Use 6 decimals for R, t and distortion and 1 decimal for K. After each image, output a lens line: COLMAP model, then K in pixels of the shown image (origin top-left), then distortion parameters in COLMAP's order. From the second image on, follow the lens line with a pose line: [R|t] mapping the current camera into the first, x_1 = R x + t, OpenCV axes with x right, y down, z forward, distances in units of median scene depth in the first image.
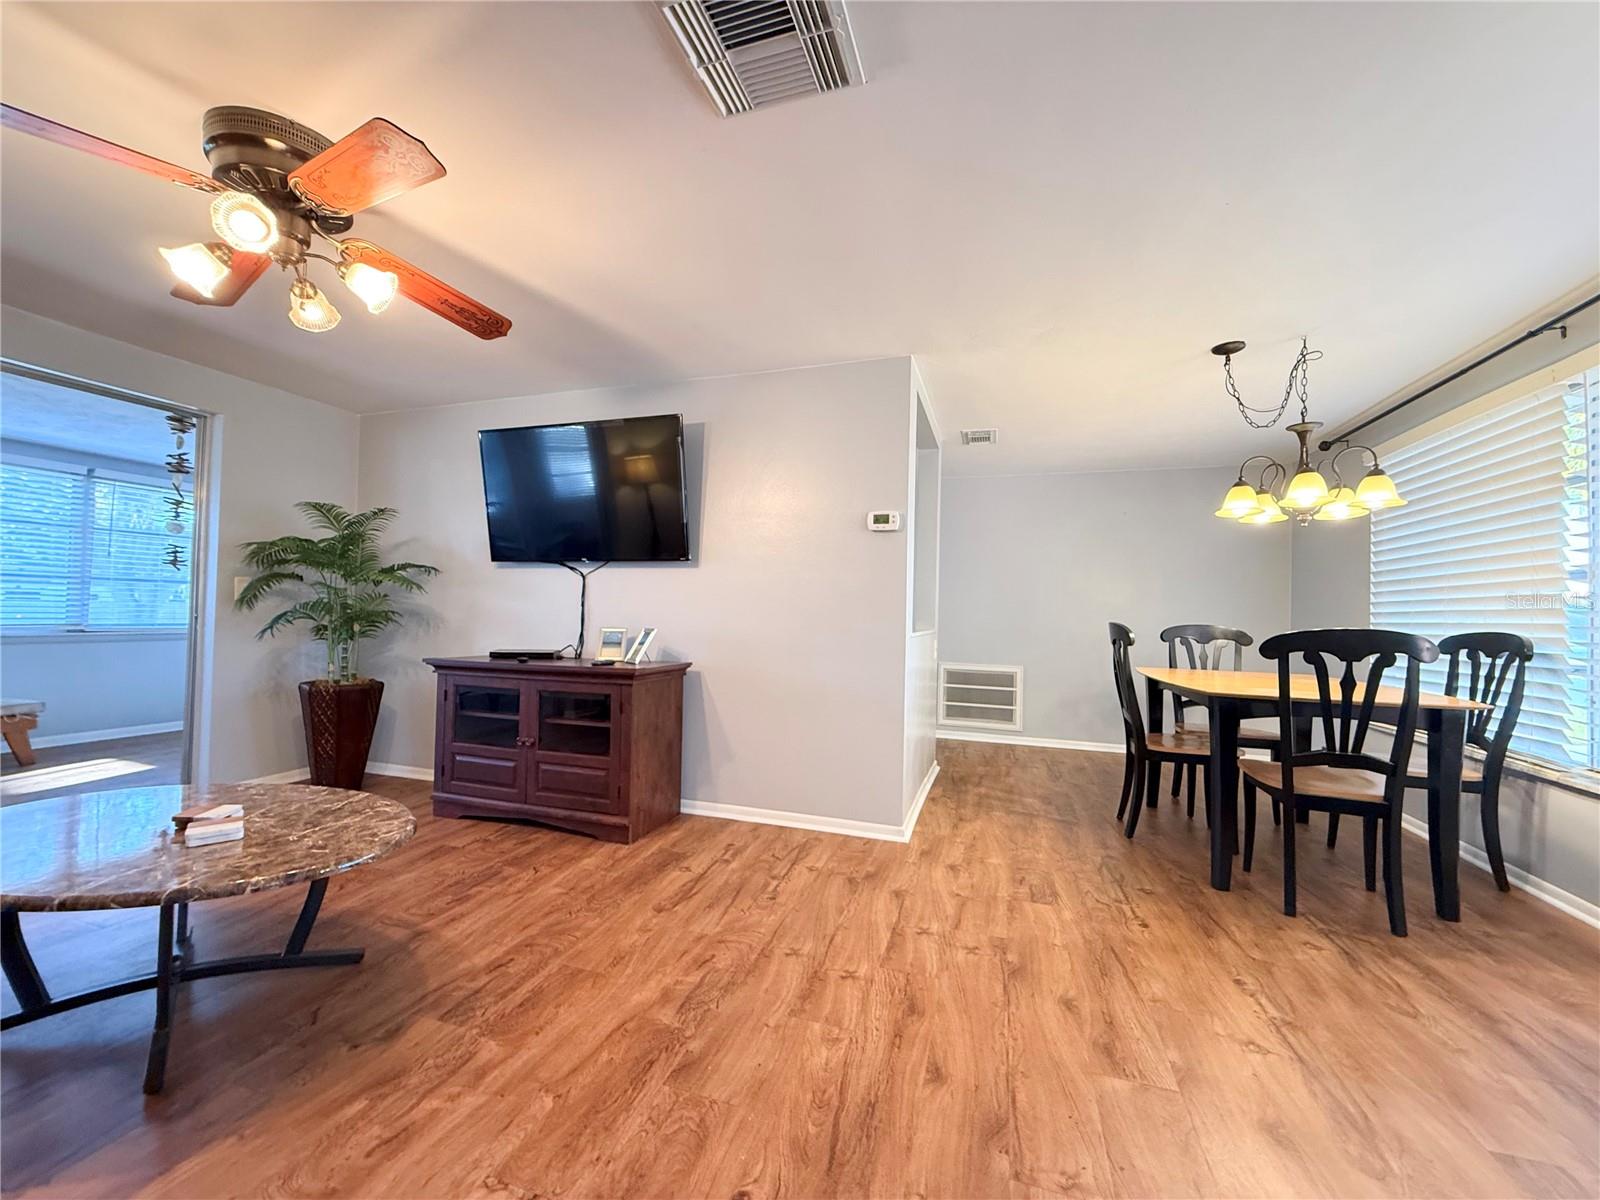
lens RADIAL K [[635.9, 0, 797.9], [0, 635.9, 601.9], [0, 0, 1]] dist [-0.000141, 0.000072]
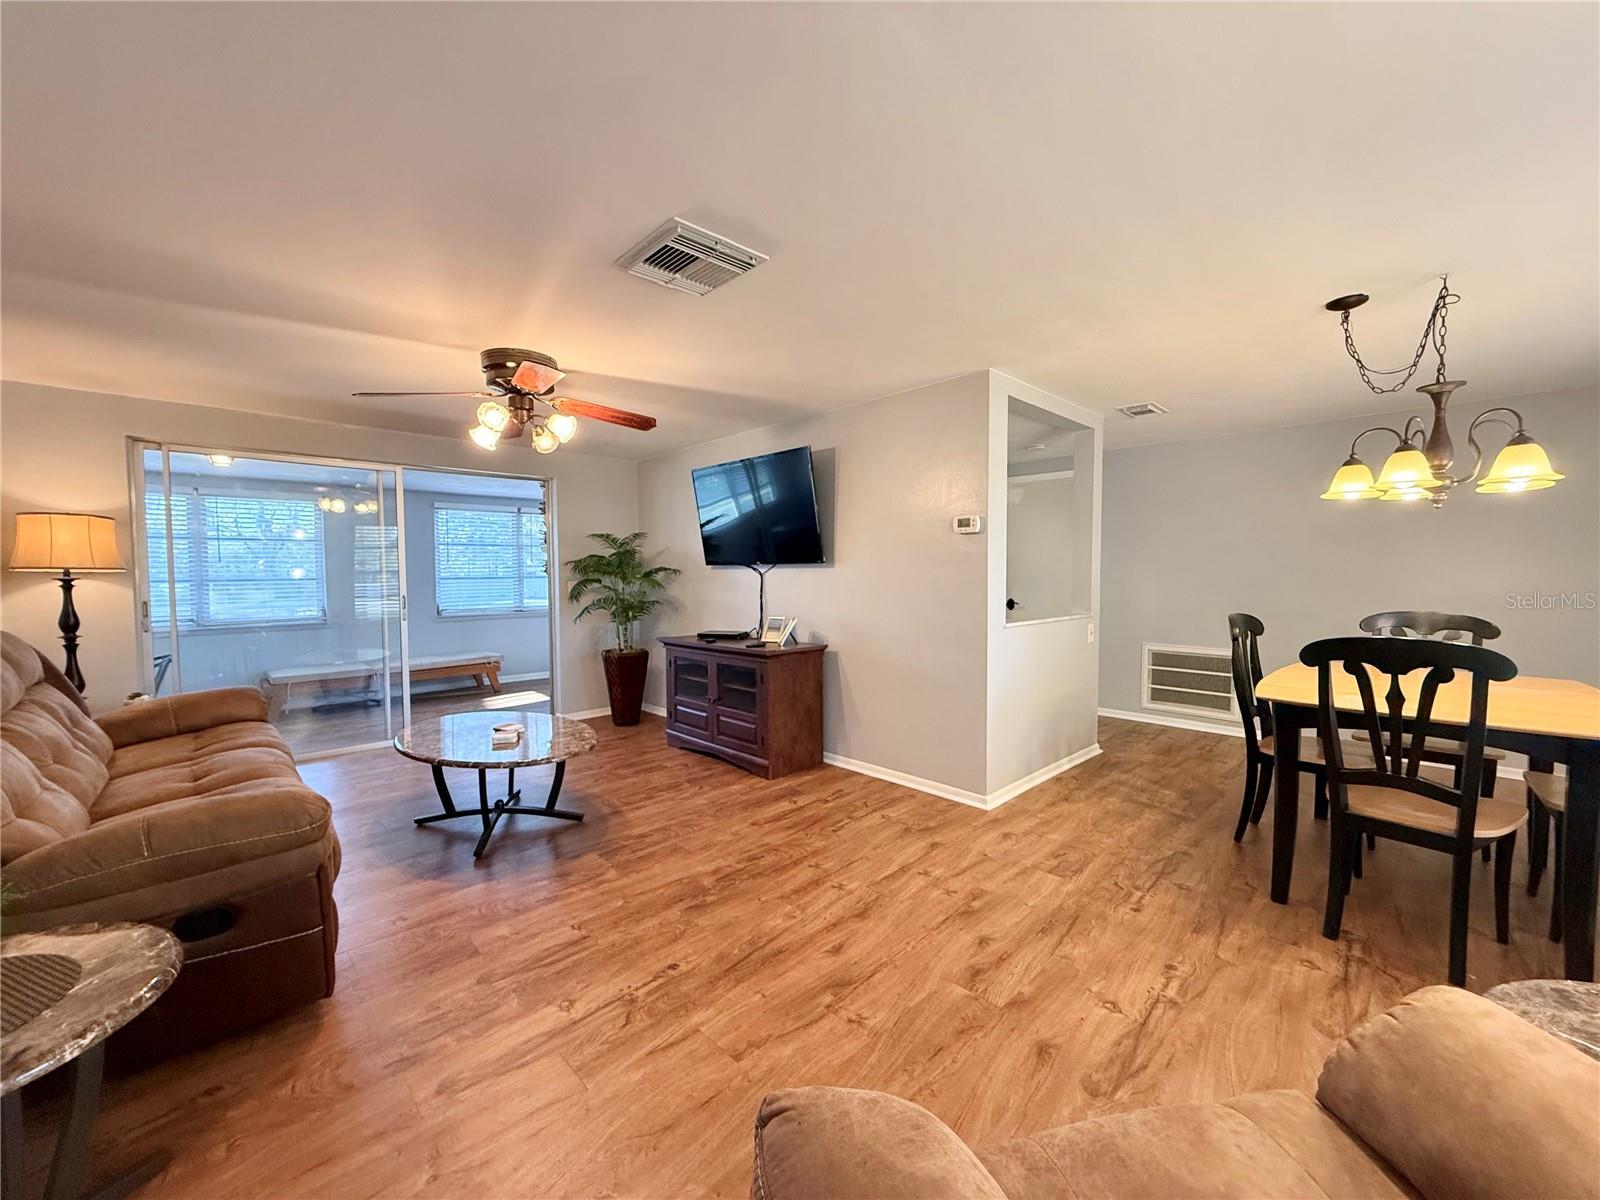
lens RADIAL K [[635.4, 0, 796.5], [0, 635.4, 602.2], [0, 0, 1]] dist [-0.001224, -0.000107]
pose [[0.881015, -0.005533, -0.473056, 0.489502], [0.034780, 0.997983, 0.053101, -0.074536], [0.471809, -0.063235, 0.879430, -0.155929]]
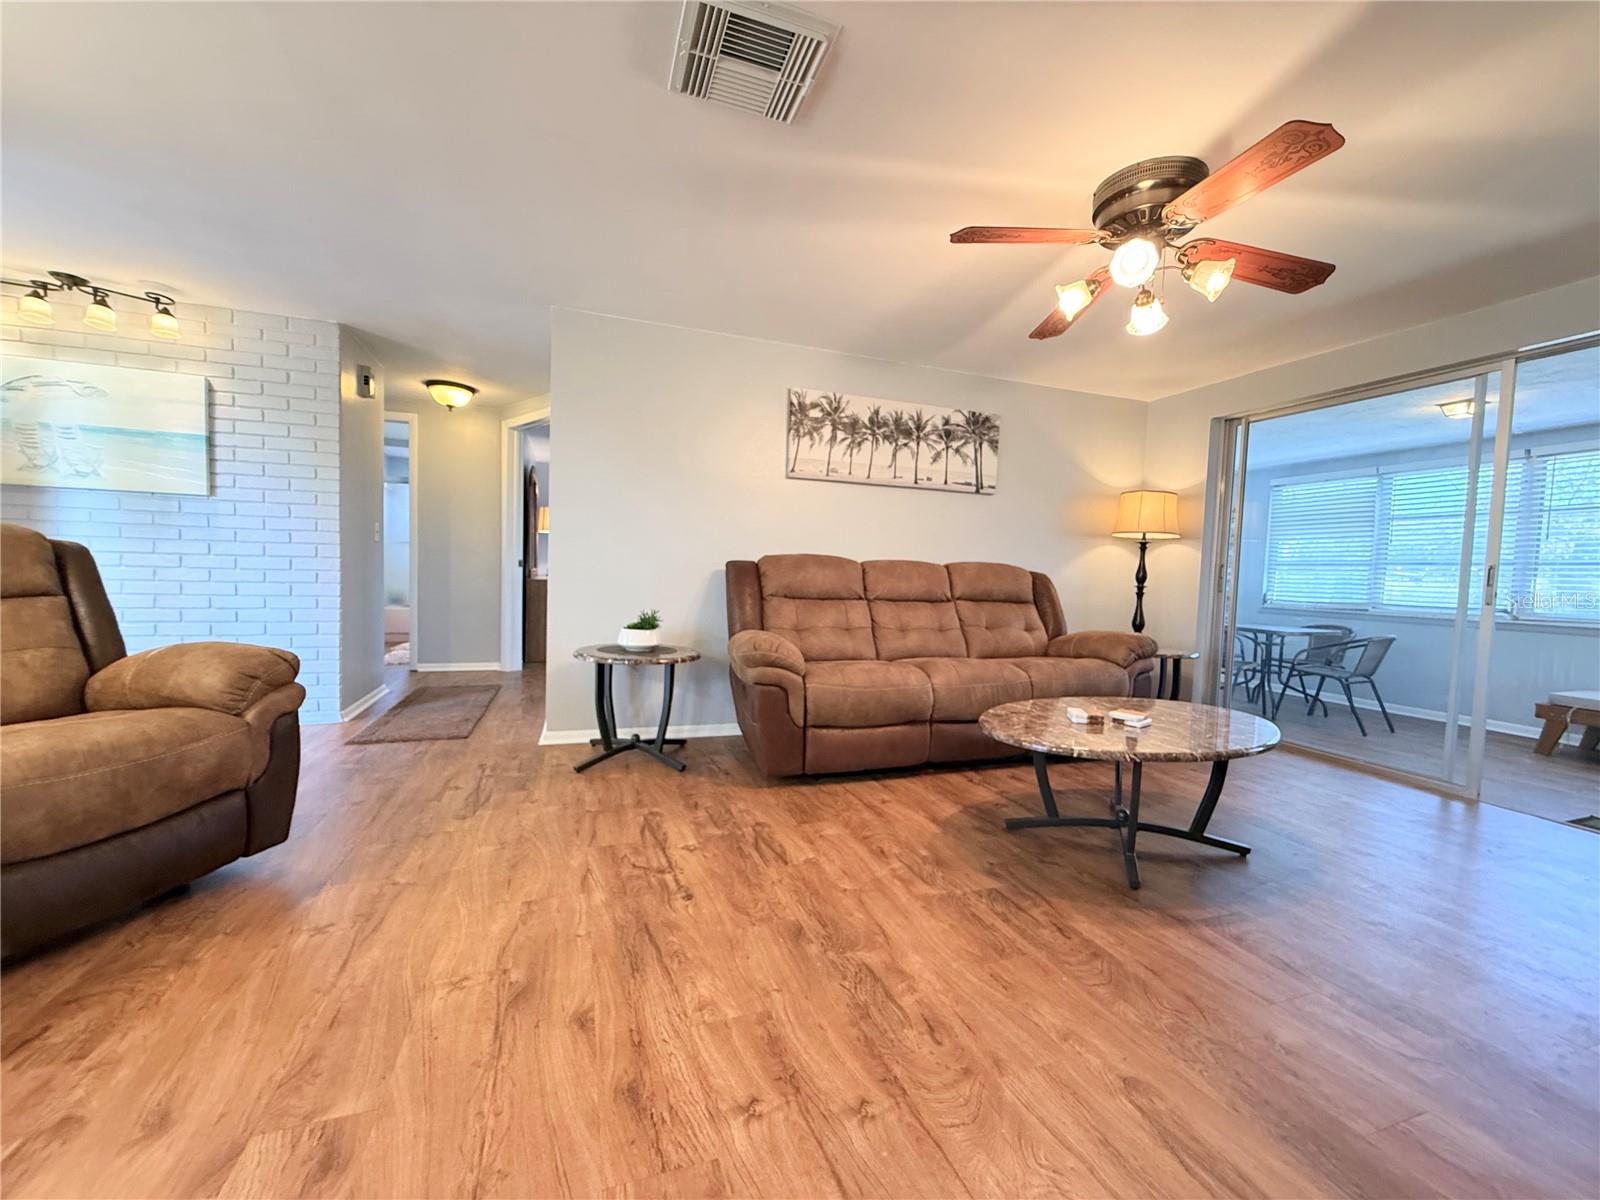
lens RADIAL K [[635.4, 0, 796.5], [0, 635.4, 602.2], [0, 0, 1]] dist [-0.001224, -0.000107]
pose [[-0.795128, -0.018645, -0.606155, 0.321325], [-0.038326, 0.999074, 0.019544, 0.062201], [0.605229, 0.038772, -0.795107, 1.126990]]
